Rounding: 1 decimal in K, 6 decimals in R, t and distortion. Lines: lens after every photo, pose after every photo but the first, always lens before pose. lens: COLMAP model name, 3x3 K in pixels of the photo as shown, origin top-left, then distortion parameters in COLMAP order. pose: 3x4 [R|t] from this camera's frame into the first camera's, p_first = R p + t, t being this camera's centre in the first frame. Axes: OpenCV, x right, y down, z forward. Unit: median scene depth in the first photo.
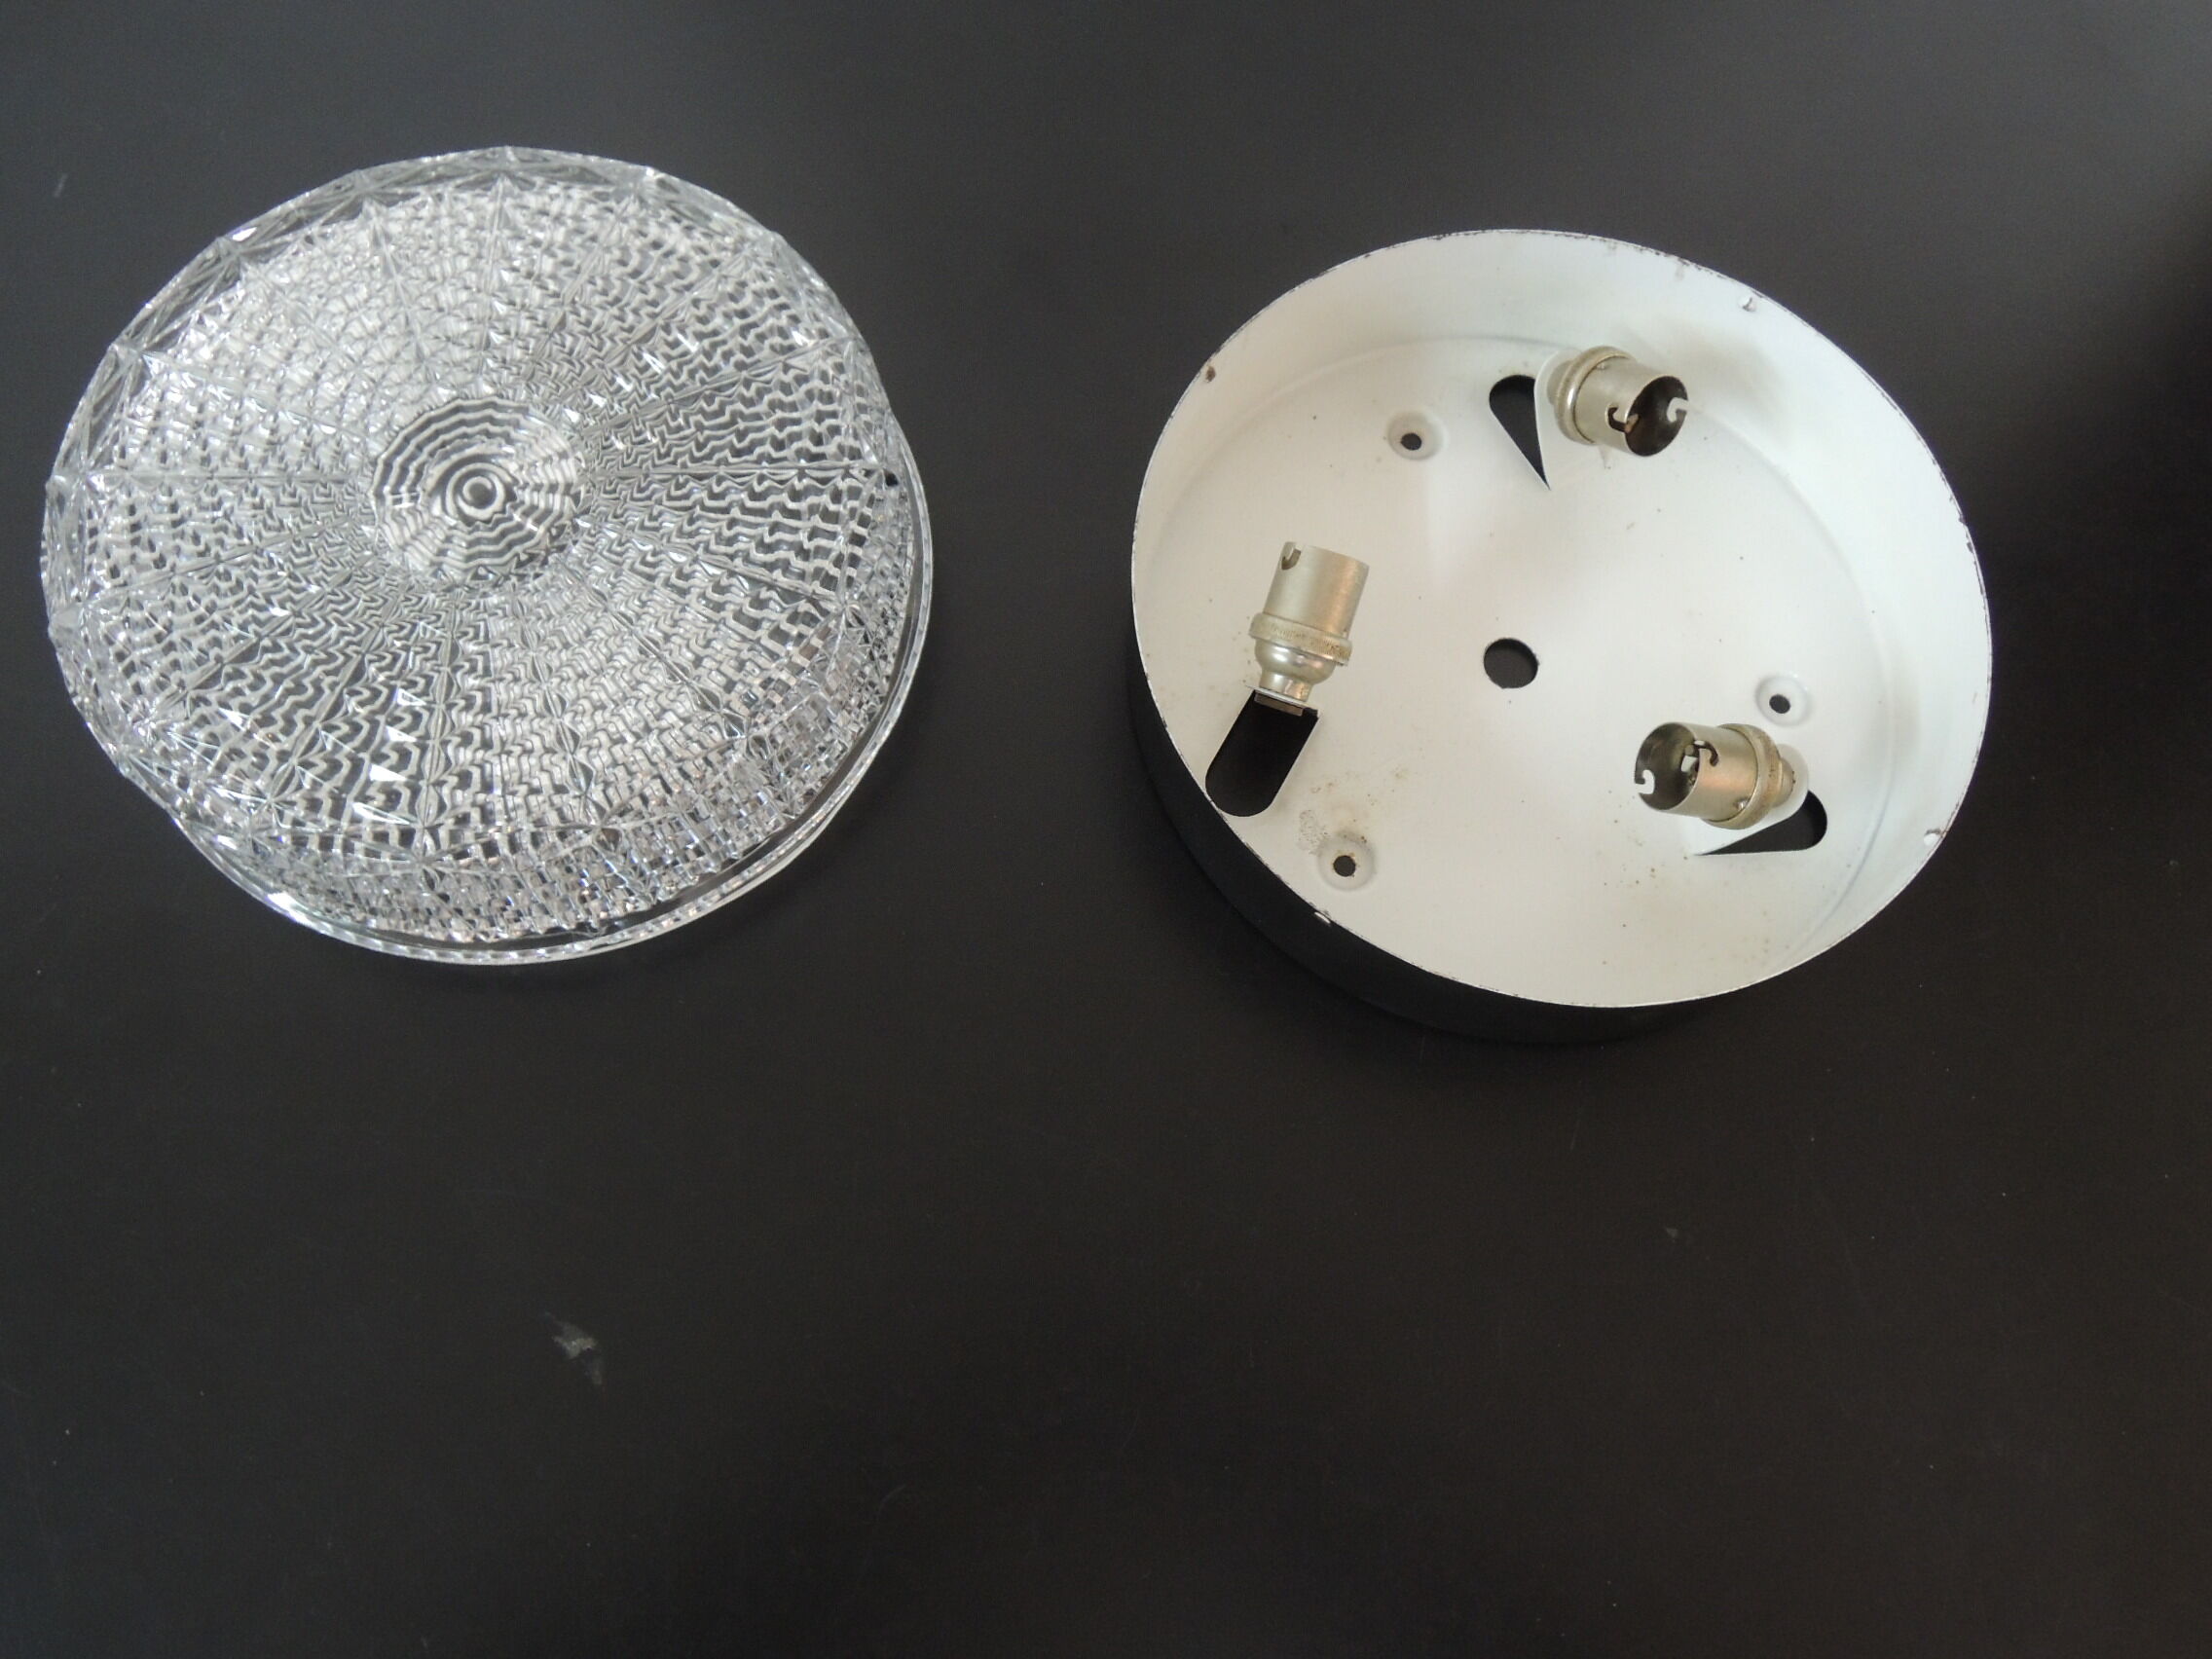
lens RADIAL K [[1572.8, 0, 1110.7], [0, 1572.8, 825.1], [0, 0, 1]] dist [-0.009632, -0.003295]
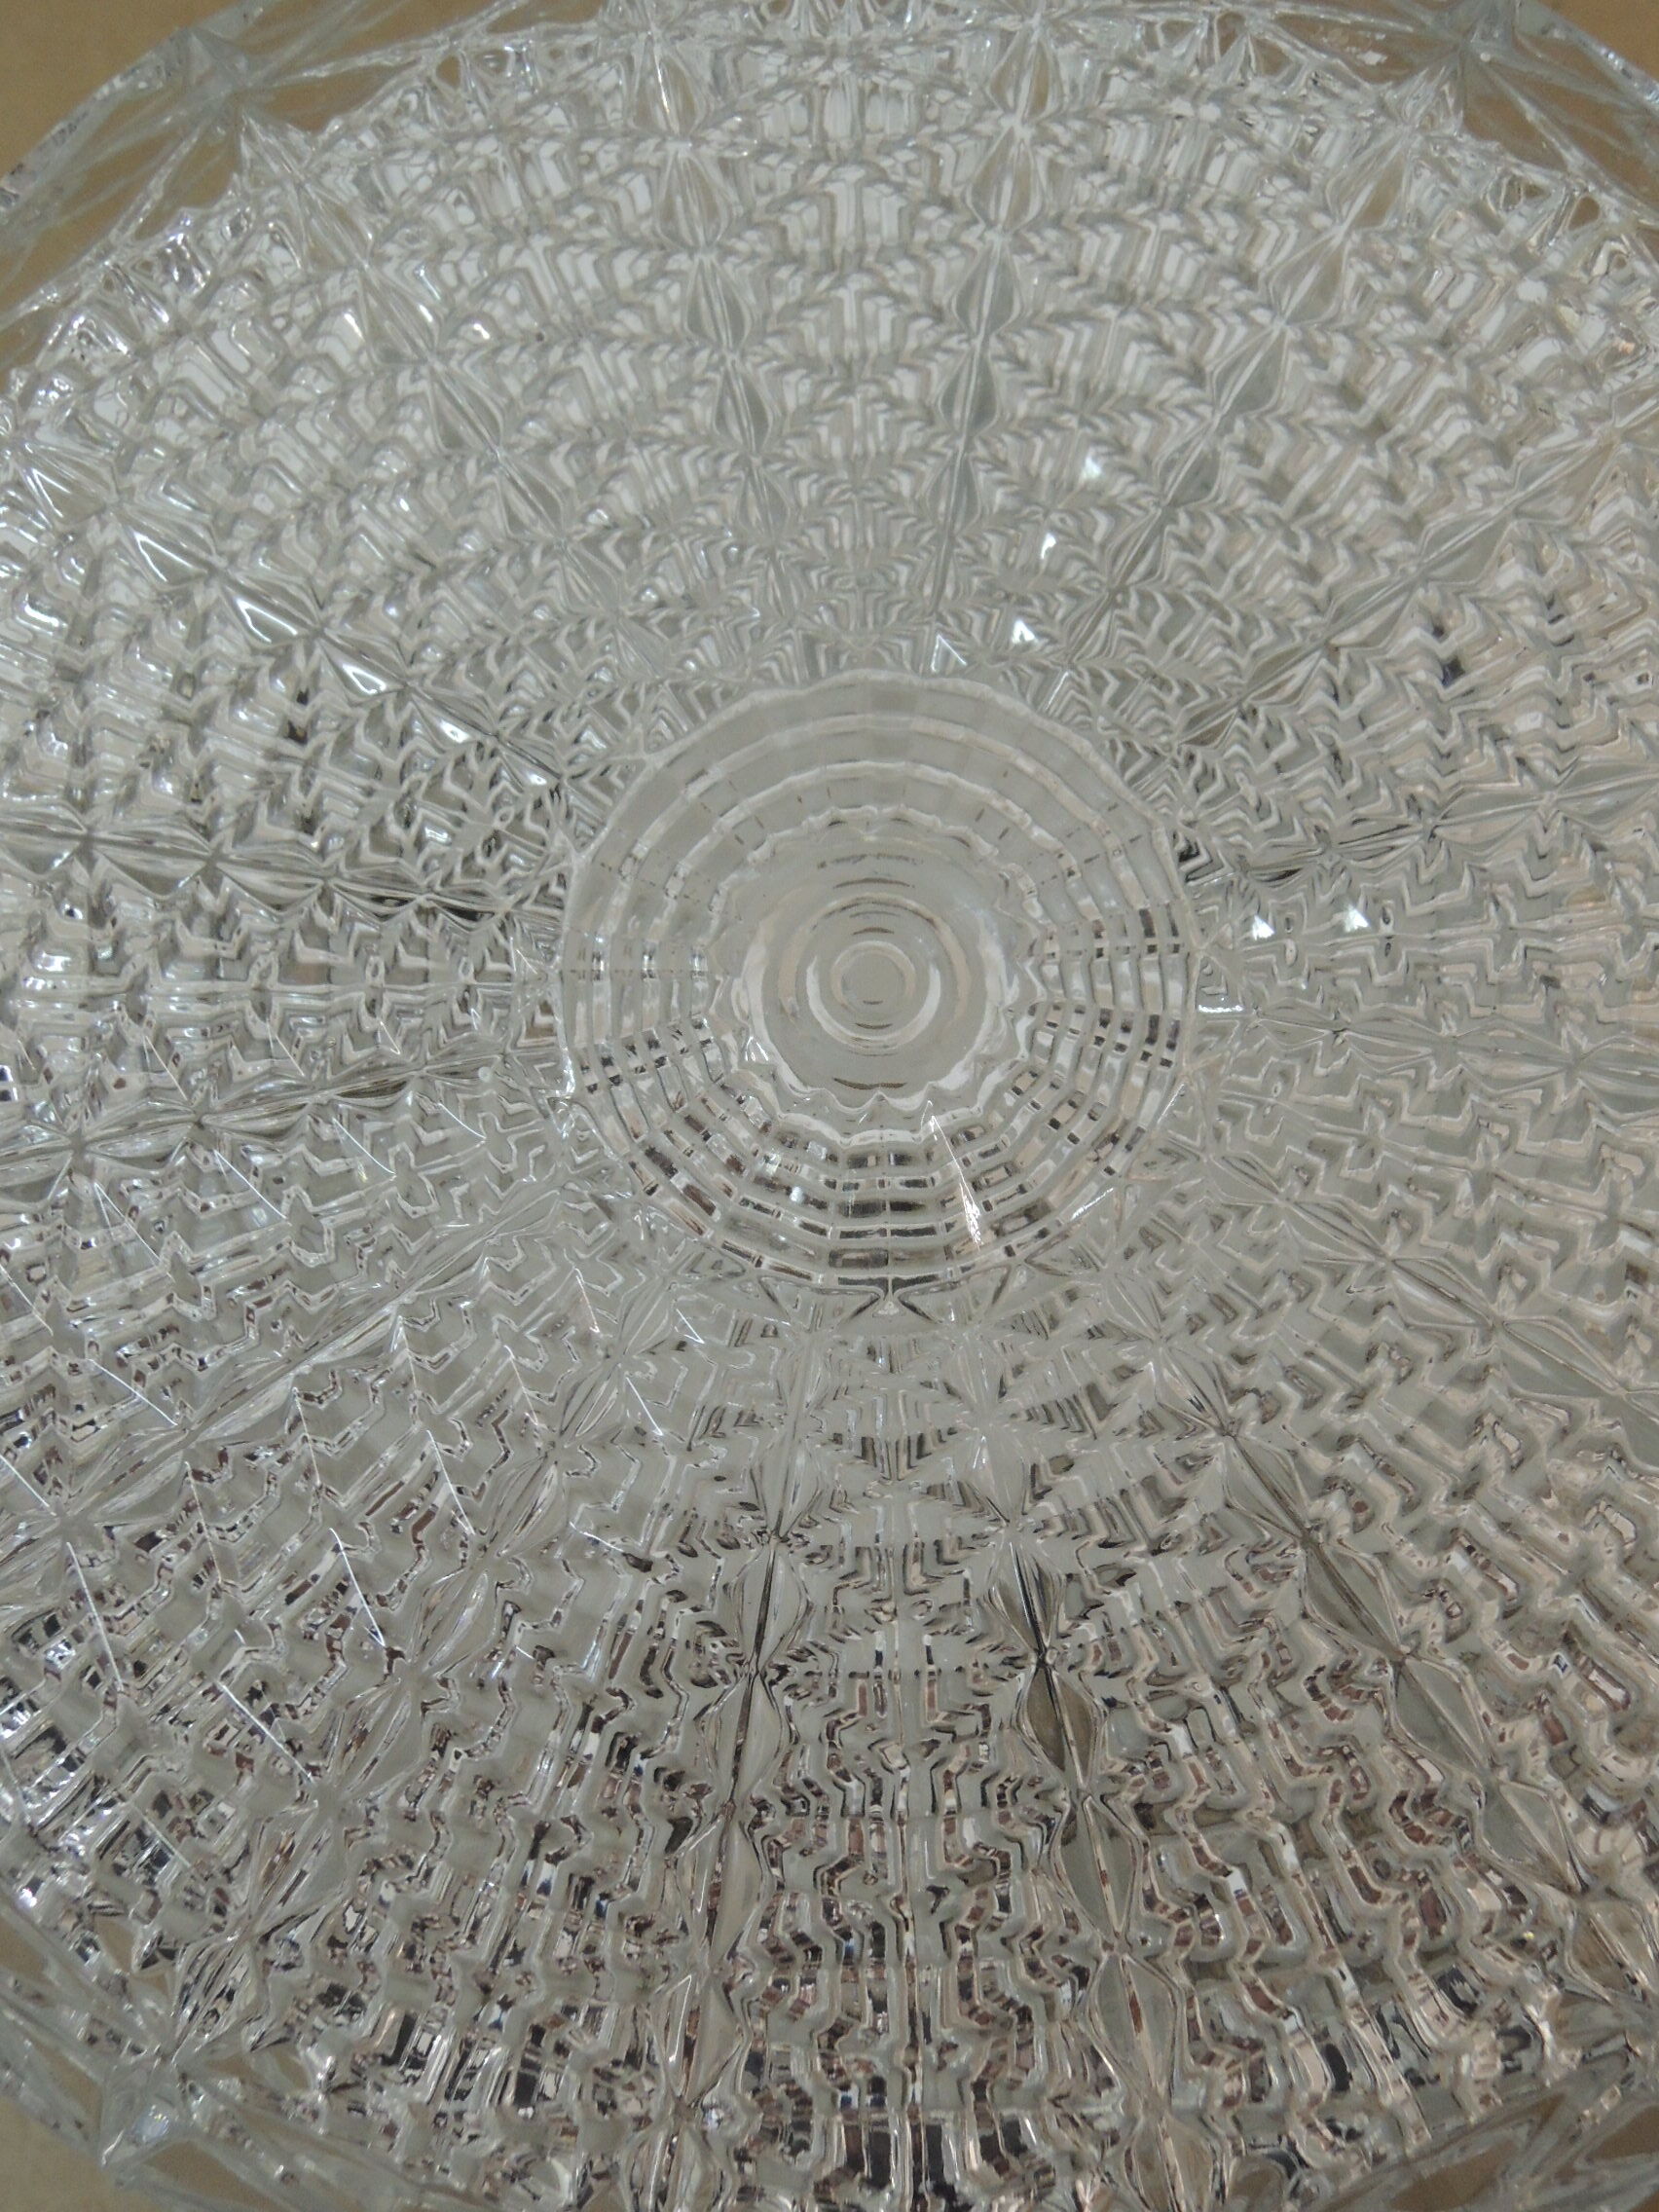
lens RADIAL K [[1572.8, 0, 832.5], [0, 1572.8, 1103.0], [0, 0, 1]] dist [-0.009632, -0.003295]
pose [[0.978813, 0.190521, -0.075011, -0.303716], [-0.174035, 0.967124, 0.185425, -0.197322], [0.107872, -0.168442, 0.979791, 0.536737]]
